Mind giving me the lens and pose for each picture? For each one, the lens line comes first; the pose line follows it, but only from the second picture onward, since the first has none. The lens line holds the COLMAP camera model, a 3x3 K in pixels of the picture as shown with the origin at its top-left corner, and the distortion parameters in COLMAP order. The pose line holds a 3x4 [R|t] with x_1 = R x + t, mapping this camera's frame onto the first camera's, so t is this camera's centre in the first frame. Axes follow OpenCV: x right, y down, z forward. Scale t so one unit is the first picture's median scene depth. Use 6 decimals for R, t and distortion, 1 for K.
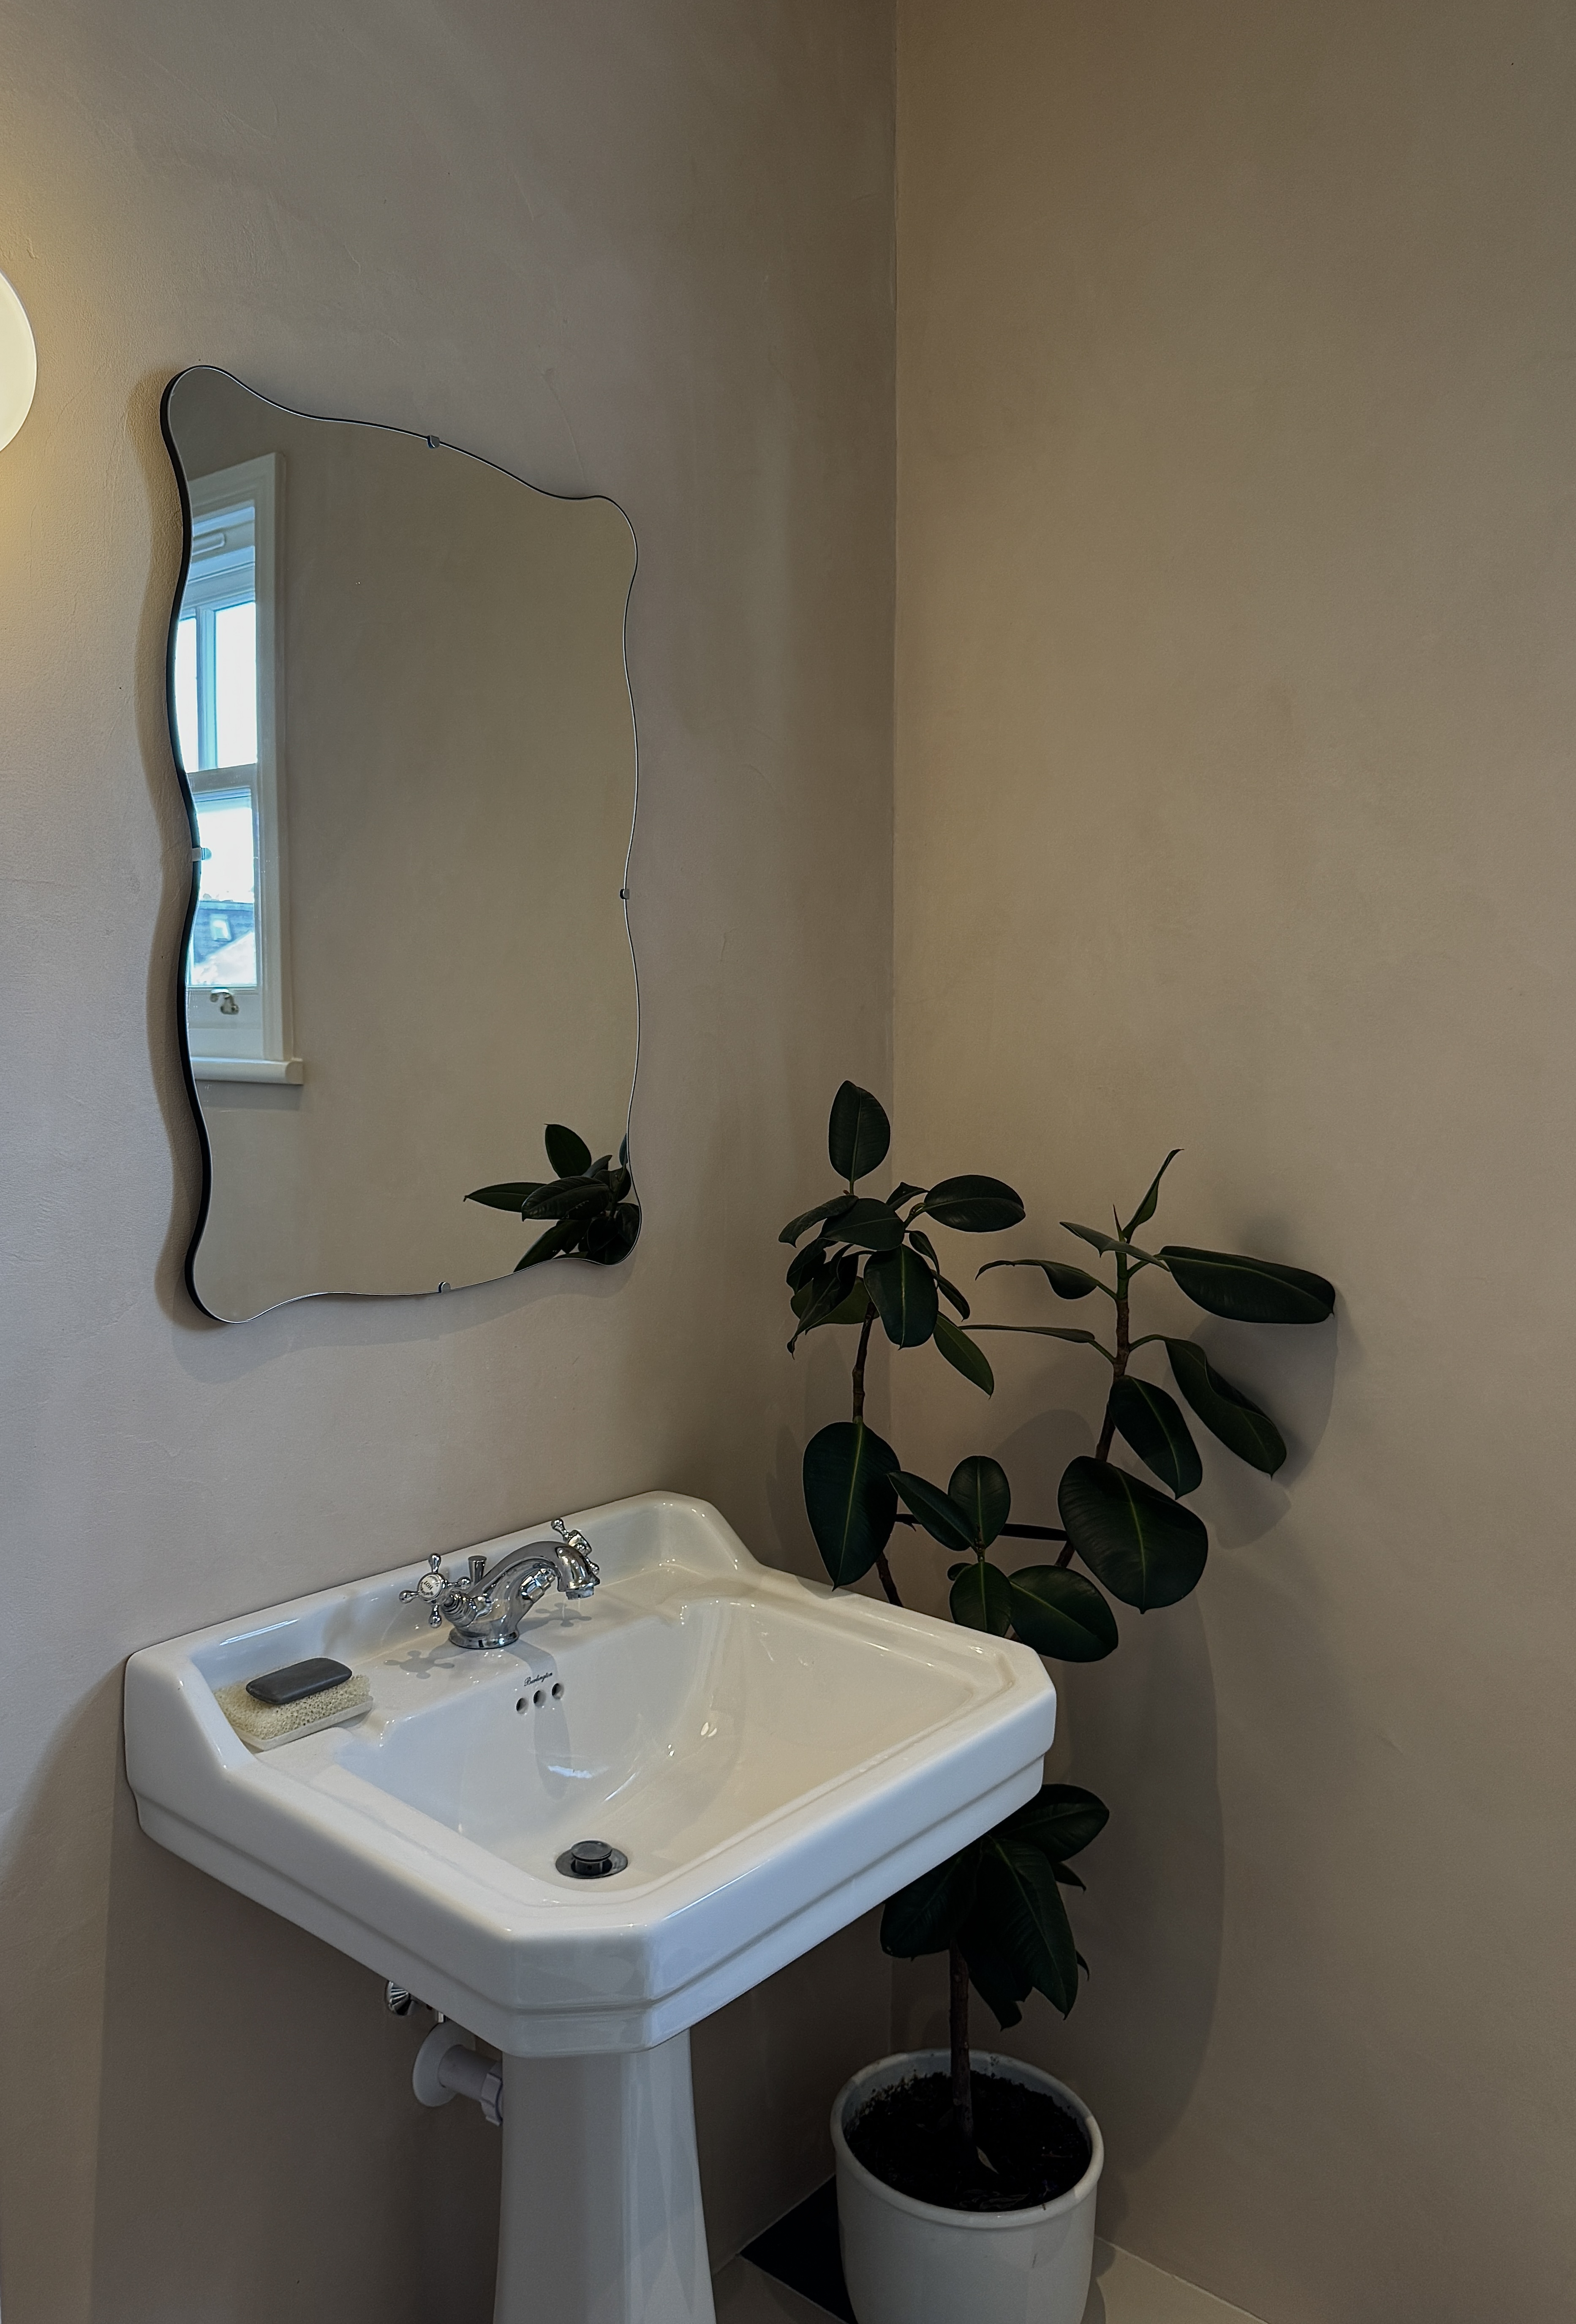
lens RADIAL K [[1684.5, 0, 830.7], [0, 1684.5, 1169.3], [0, 0, 1]] dist [0.076362, -0.142244]
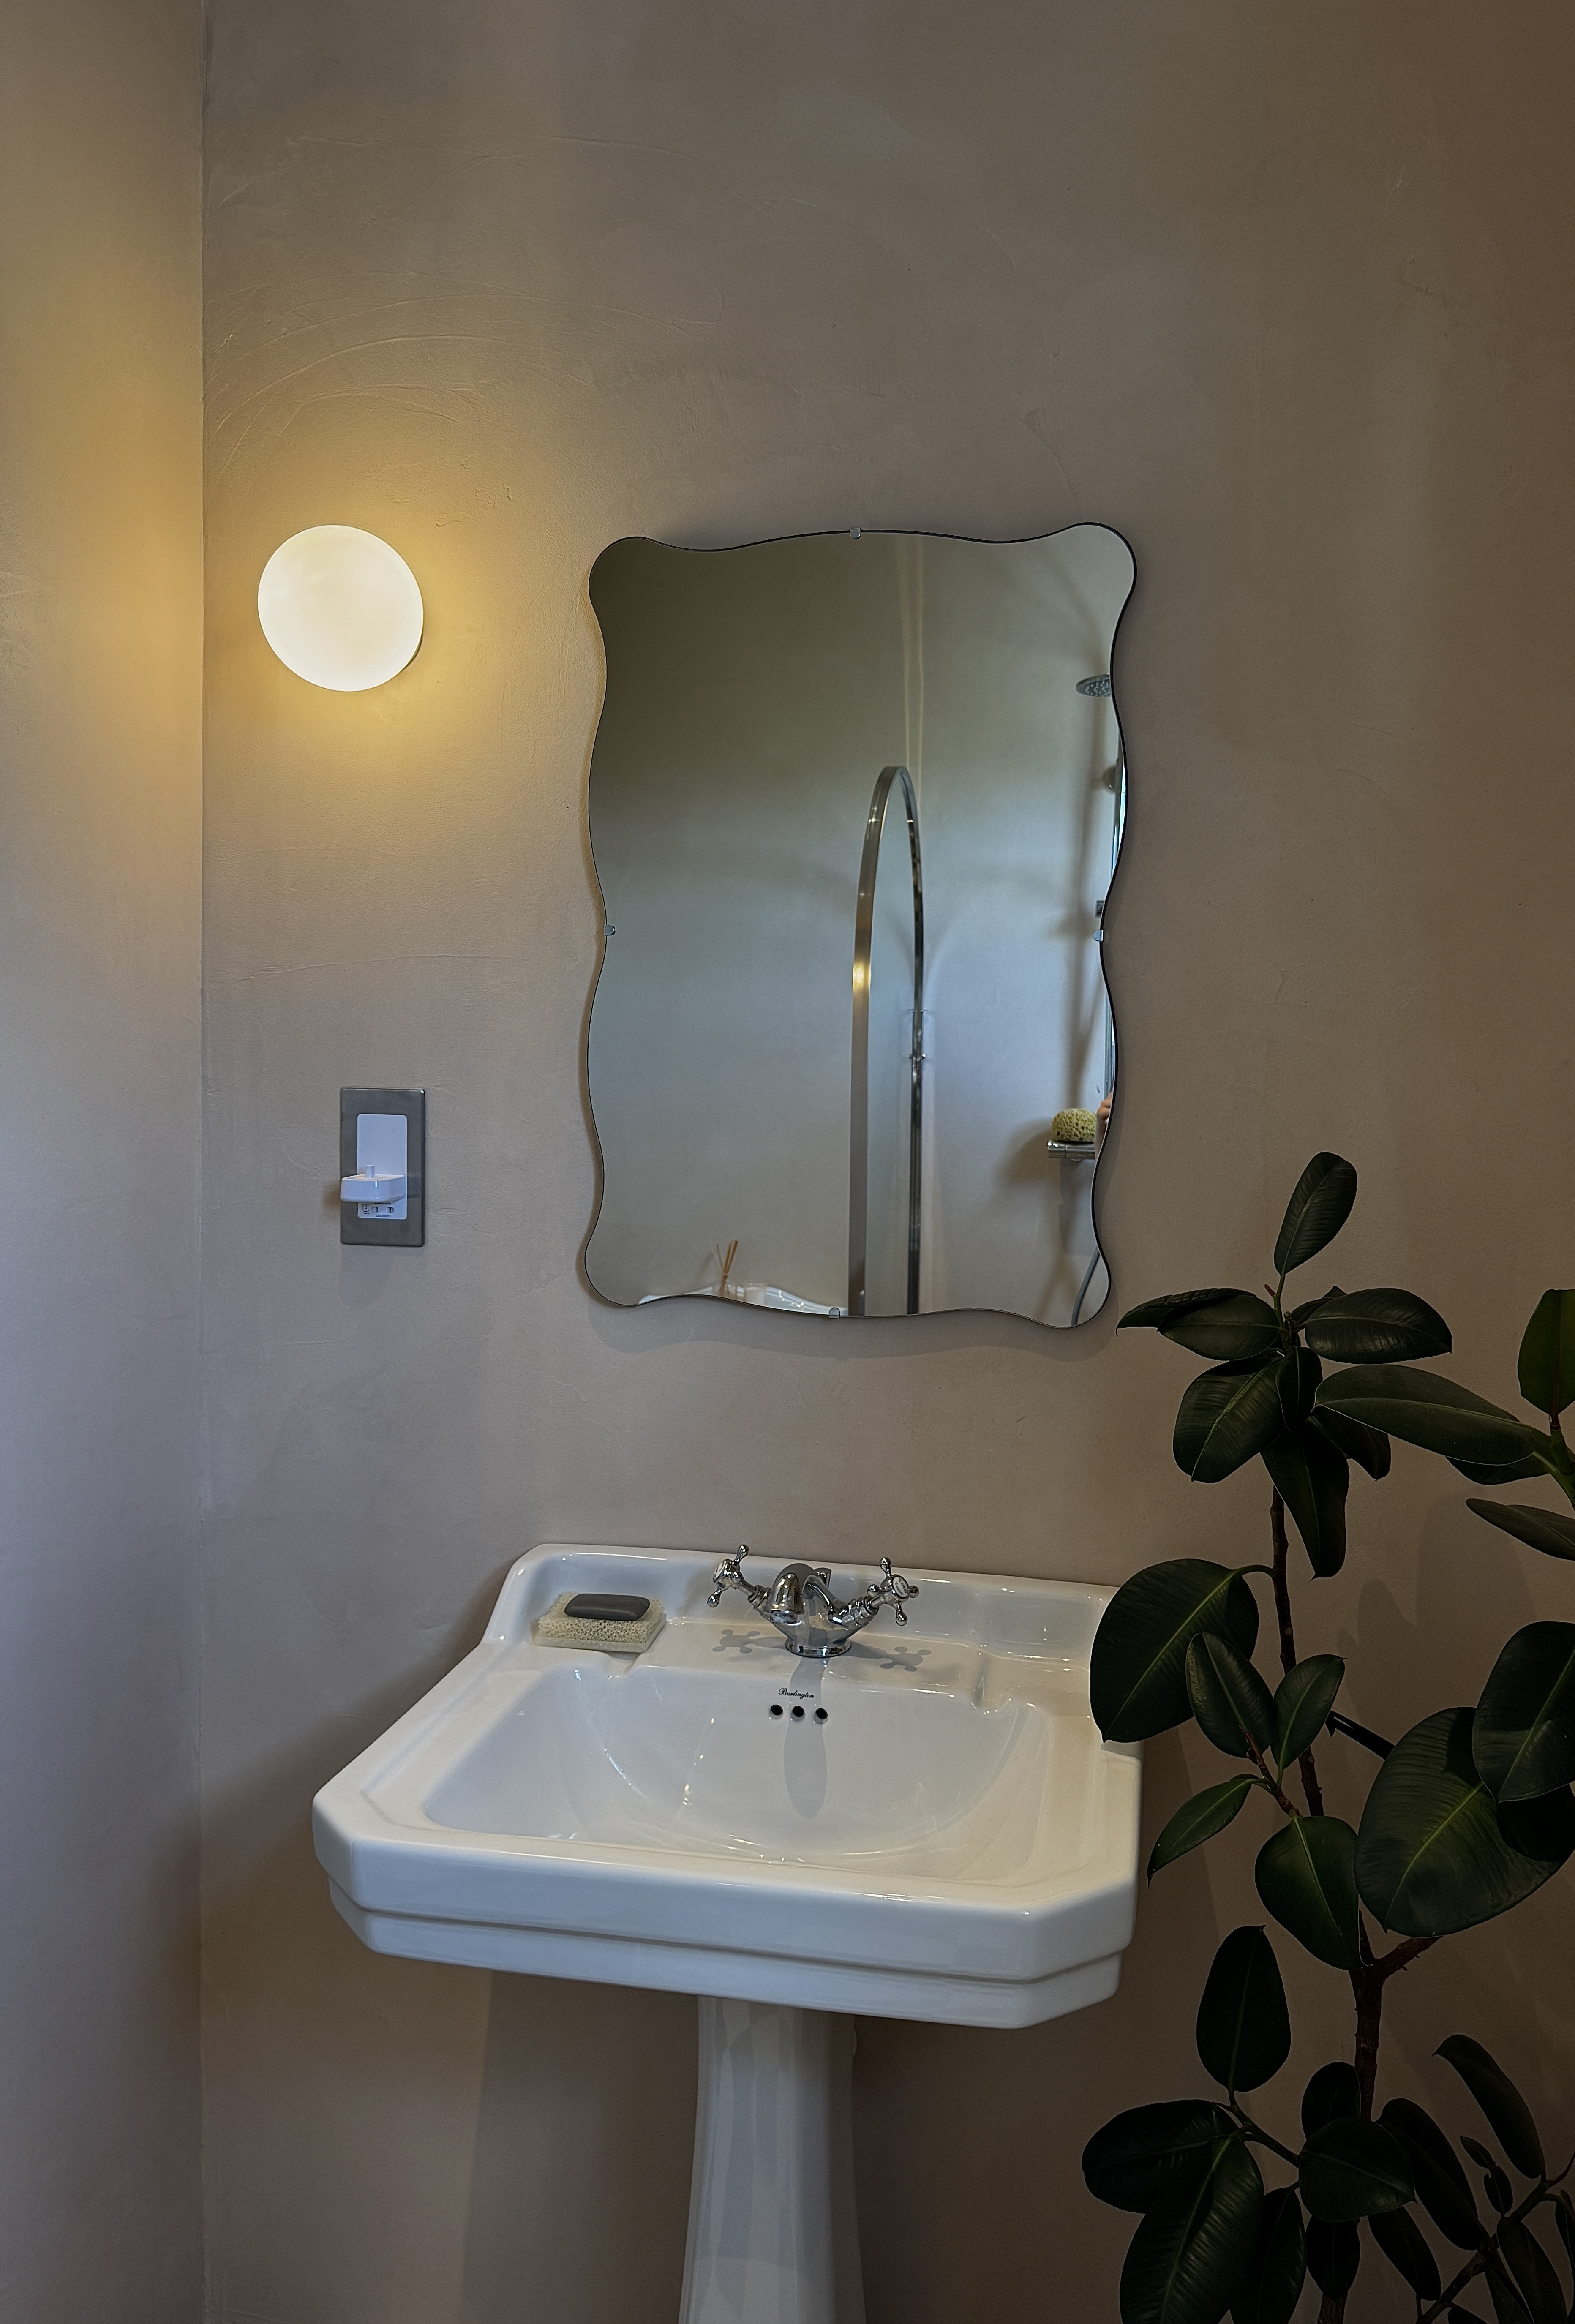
lens RADIAL K [[1684.7, 0, 830.2], [0, 1684.7, 1169.3], [0, 0, 1]] dist [0.076362, -0.142244]
pose [[0.471012, 0.066601, -0.879609, 0.735550], [-0.097672, 0.994952, 0.023034, -0.047090], [0.876703, 0.075064, 0.475140, 0.500050]]
